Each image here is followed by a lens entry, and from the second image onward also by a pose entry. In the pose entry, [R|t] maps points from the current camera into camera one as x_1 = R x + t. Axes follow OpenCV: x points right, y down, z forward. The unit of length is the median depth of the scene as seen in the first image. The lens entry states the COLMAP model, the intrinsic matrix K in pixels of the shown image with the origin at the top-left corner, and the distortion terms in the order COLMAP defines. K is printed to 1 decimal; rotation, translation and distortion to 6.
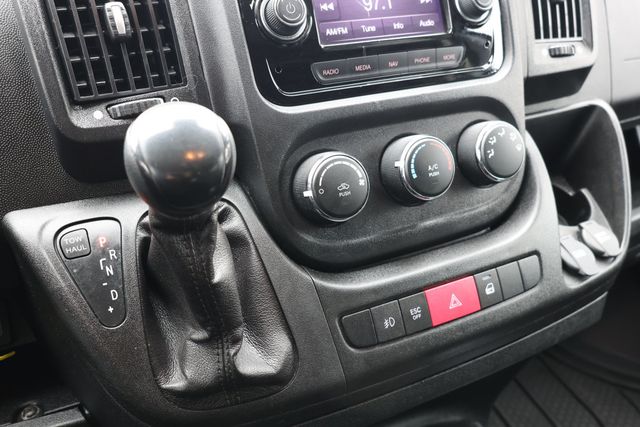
lens RADIAL K [[564.3, 0, 319.1], [0, 564.3, 211.0], [0, 0, 1]] dist [-0.013990, -0.010040]
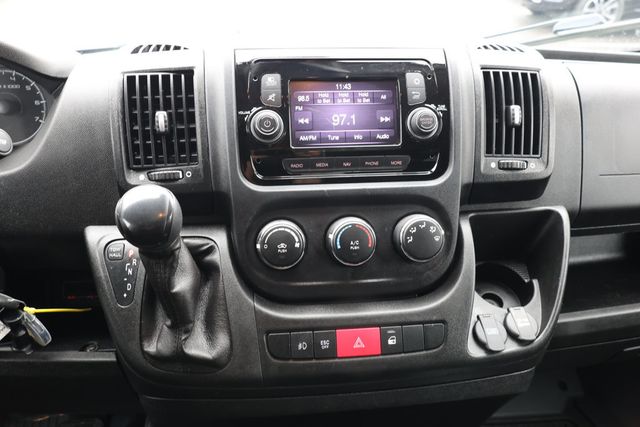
lens RADIAL K [[497.2, 0, 317.7], [0, 497.2, 214.6], [0, 0, 1]] dist [-0.000429, -0.001806]
pose [[0.937663, 0.160473, -0.308281, 0.489990], [-0.171977, 0.985047, -0.010324, -0.119945], [0.302014, 0.062697, 0.951239, -0.195236]]
